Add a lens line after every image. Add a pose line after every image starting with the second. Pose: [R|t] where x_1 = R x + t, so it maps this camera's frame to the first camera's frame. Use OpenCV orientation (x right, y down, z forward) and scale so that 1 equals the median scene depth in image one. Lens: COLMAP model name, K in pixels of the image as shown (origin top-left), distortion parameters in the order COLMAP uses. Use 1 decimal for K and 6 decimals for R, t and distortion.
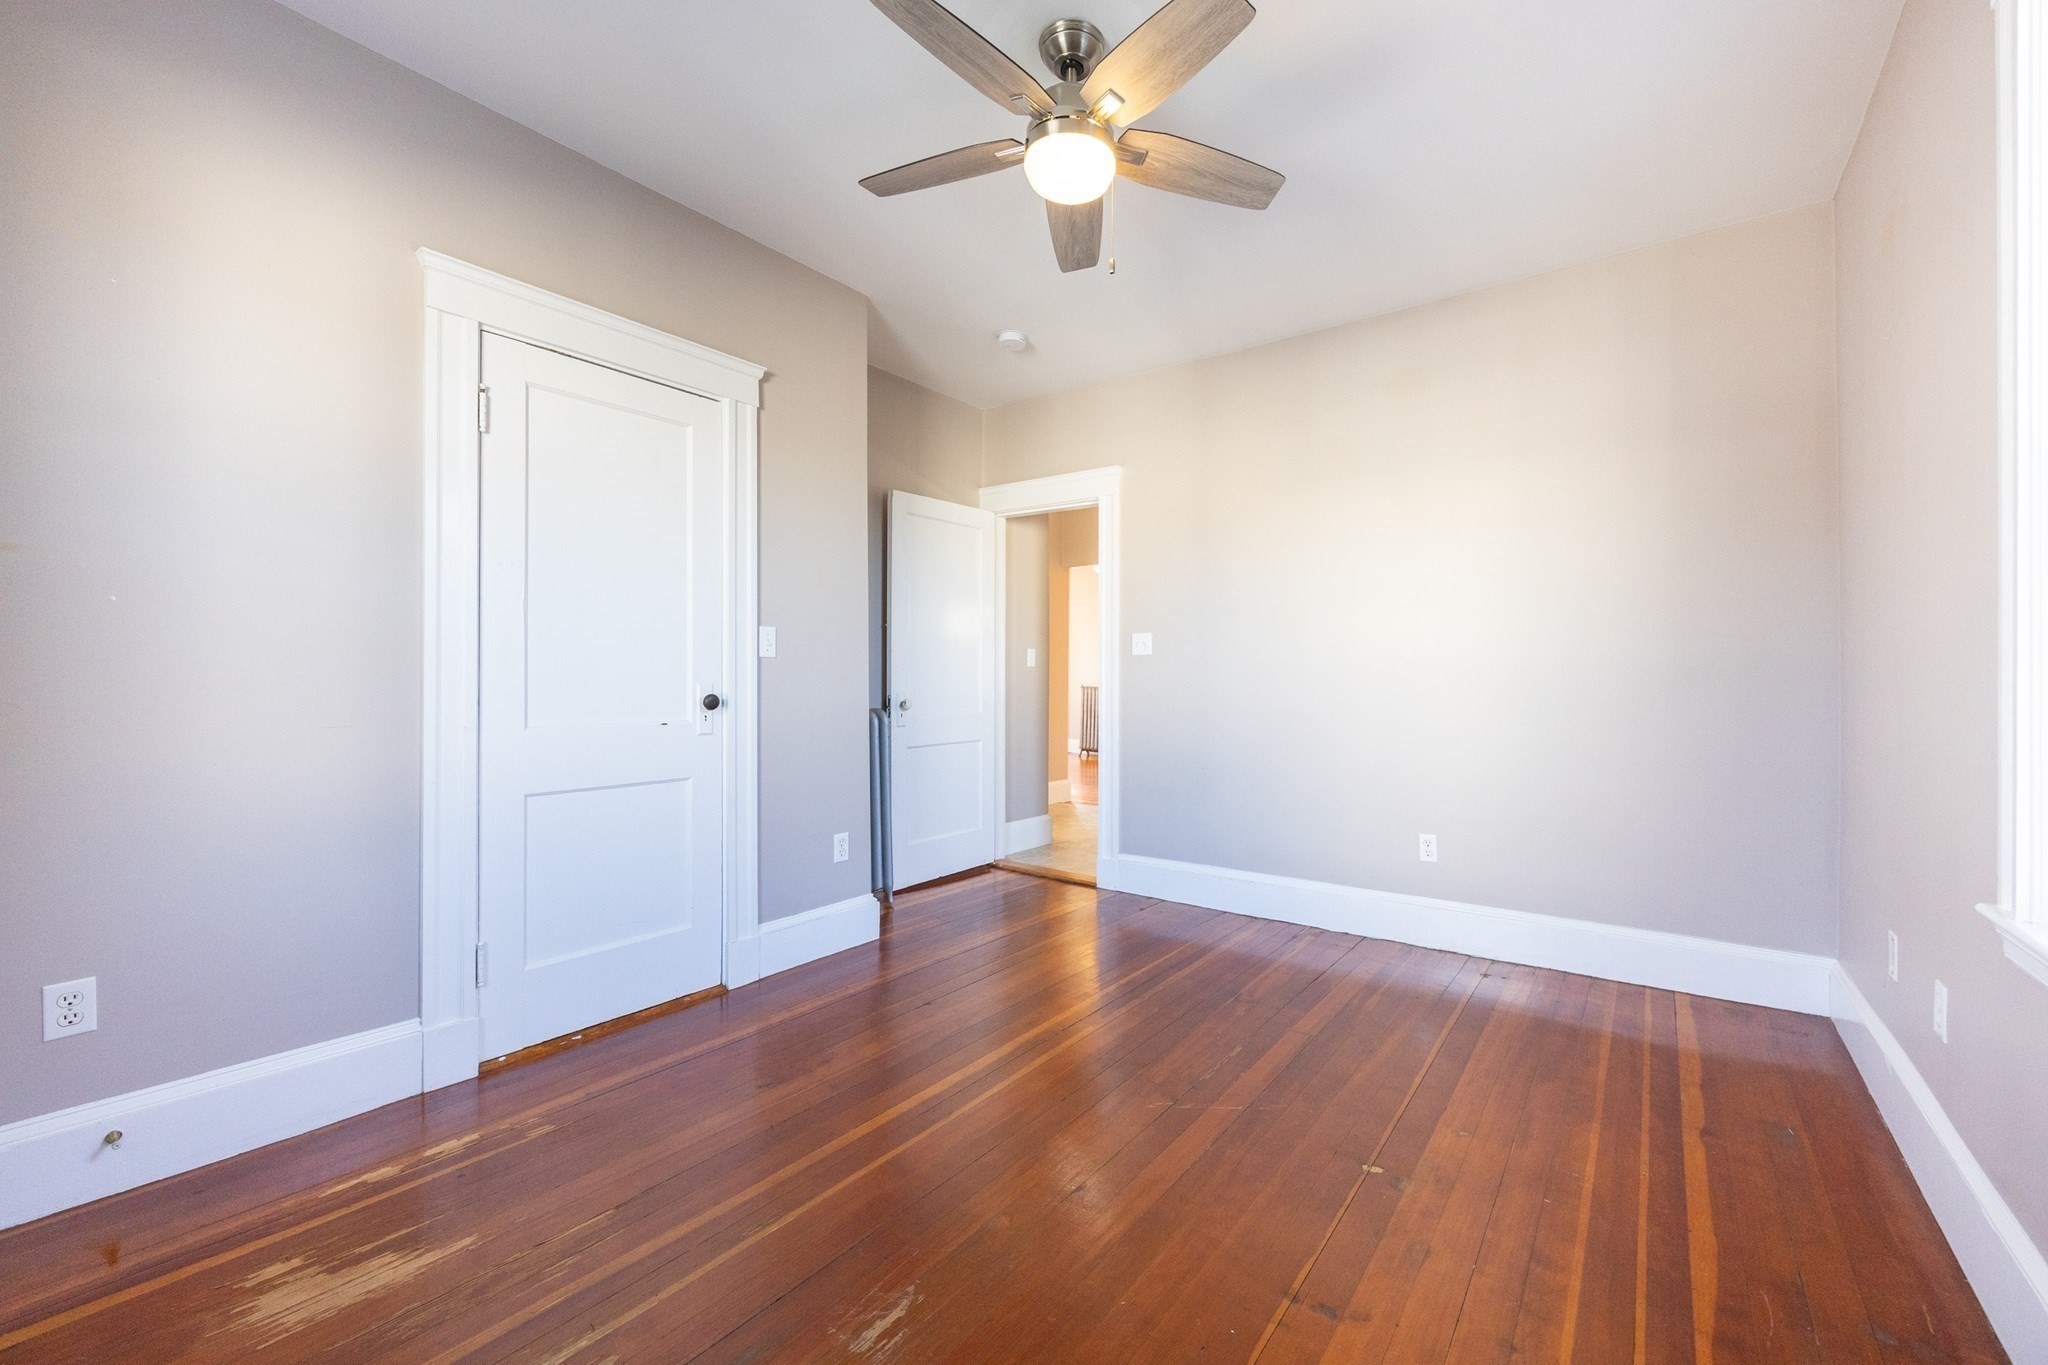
lens RADIAL K [[866.9, 0, 1026.9], [0, 866.9, 673.3], [0, 0, 1]] dist [0.018292, 0.000067]
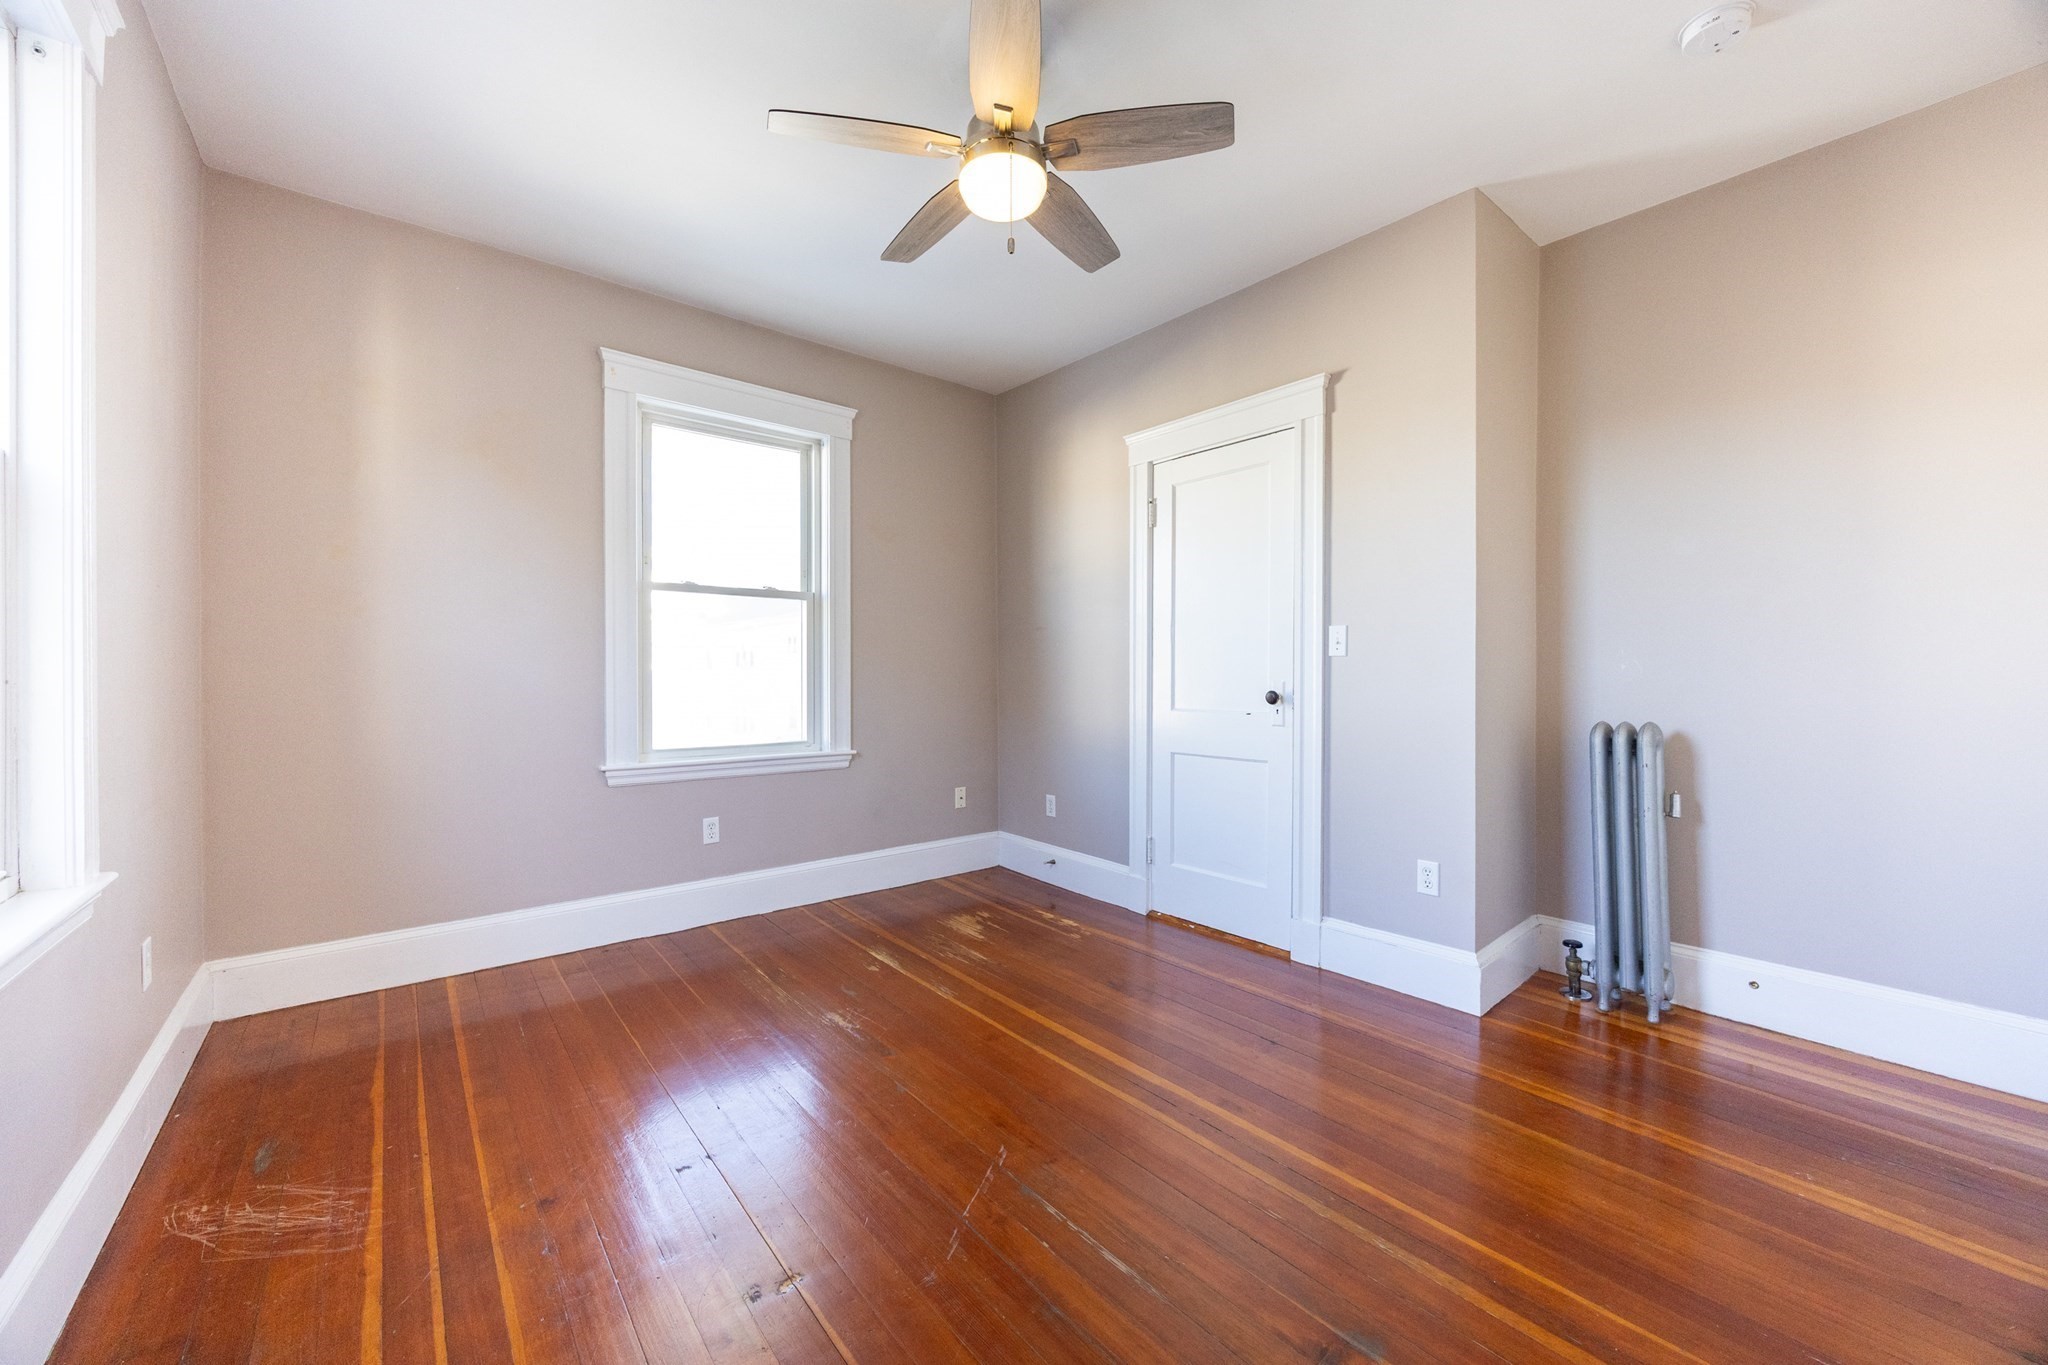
lens RADIAL K [[768.5, 0, 1026.4], [0, 768.5, 676.8], [0, 0, 1]] dist [-0.000603, -0.000031]
pose [[-0.243150, -0.003464, -0.969983, 0.835421], [0.008930, 0.999943, -0.005809, 0.010564], [0.969948, -0.010074, -0.243105, 1.118336]]
